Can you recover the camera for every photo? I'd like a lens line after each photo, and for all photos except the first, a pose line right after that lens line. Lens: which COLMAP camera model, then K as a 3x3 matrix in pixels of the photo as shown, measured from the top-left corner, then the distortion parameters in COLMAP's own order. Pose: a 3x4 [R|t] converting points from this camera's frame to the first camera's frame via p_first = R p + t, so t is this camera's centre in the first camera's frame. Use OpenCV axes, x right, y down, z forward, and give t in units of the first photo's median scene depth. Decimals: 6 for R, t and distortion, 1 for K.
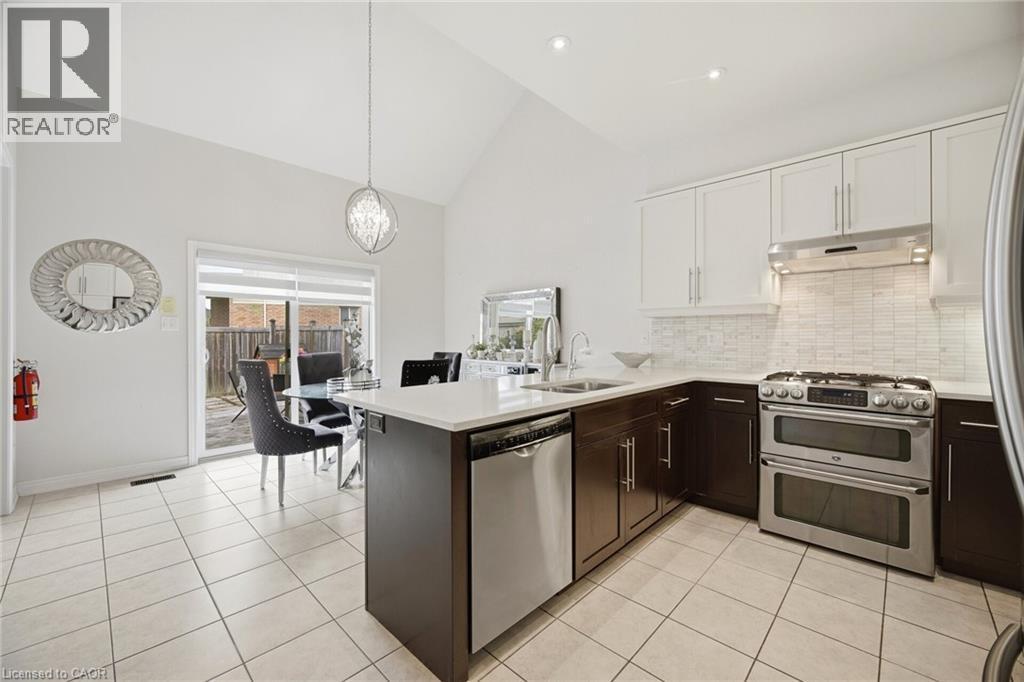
lens RADIAL K [[416.8, 0, 506.9], [0, 416.8, 333.7], [0, 0, 1]] dist [-0.006785, 0.000751]
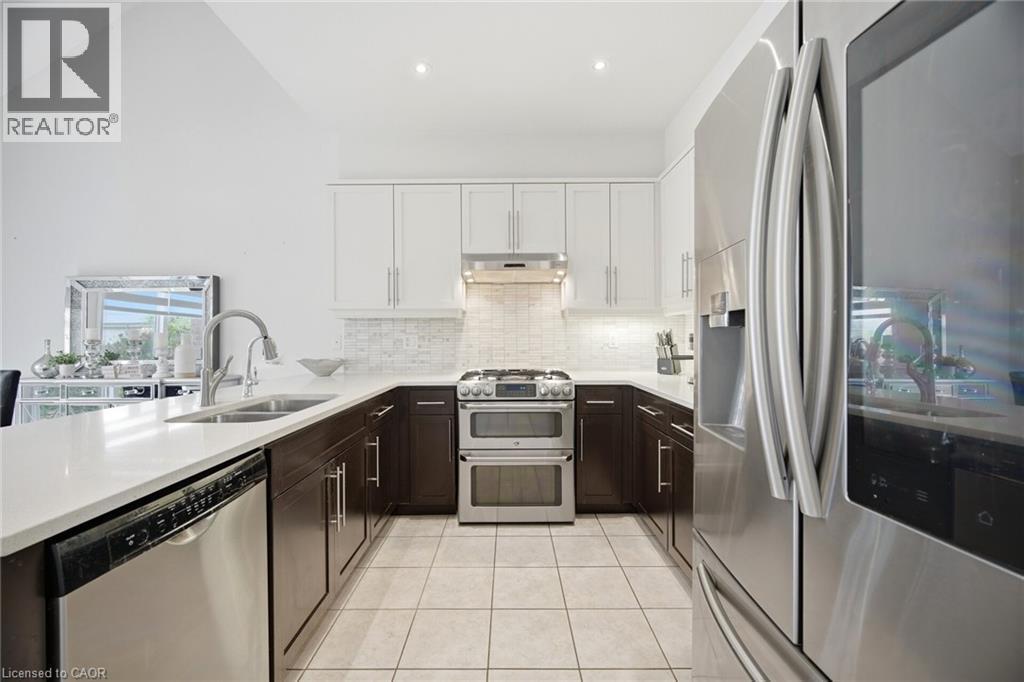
lens RADIAL K [[416.8, 0, 515.5], [0, 416.8, 338.2], [0, 0, 1]] dist [-0.006785, 0.000751]
pose [[0.718271, -0.003401, 0.695755, -0.019035], [0.002069, 0.999994, 0.002752, 0.001143], [-0.695760, -0.000537, 0.718274, 0.145489]]
